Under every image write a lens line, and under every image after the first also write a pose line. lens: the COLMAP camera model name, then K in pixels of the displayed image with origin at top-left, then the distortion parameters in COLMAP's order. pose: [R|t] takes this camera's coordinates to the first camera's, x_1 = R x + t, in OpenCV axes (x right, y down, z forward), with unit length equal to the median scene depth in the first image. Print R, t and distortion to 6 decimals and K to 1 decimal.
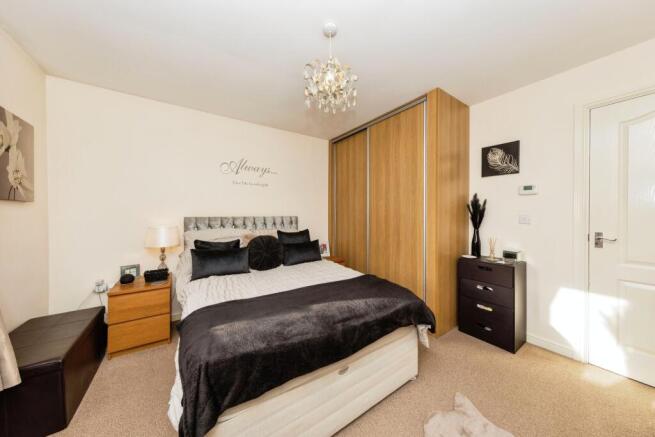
lens RADIAL K [[213.8, 0, 327.5], [0, 213.8, 218.5], [0, 0, 1]] dist [0.001100, 0.000079]
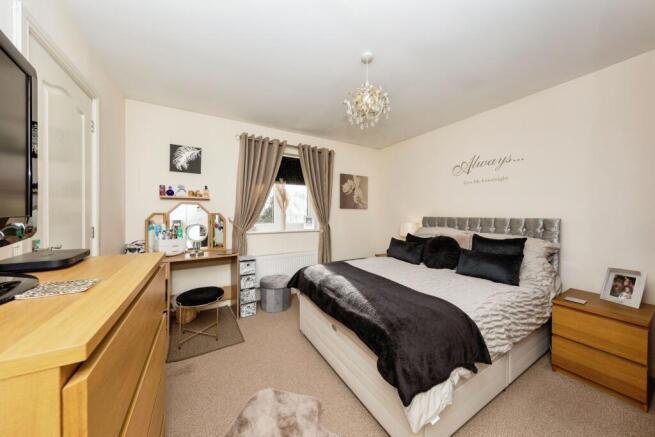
lens RADIAL K [[213.8, 0, 327.5], [0, 213.8, 218.5], [0, 0, 1]] dist [0.001100, 0.000079]
pose [[-0.072665, 0.009859, -0.997308, 1.003372], [-0.039037, 0.999157, 0.012722, 0.011979], [0.996592, 0.039856, -0.072218, 0.754014]]
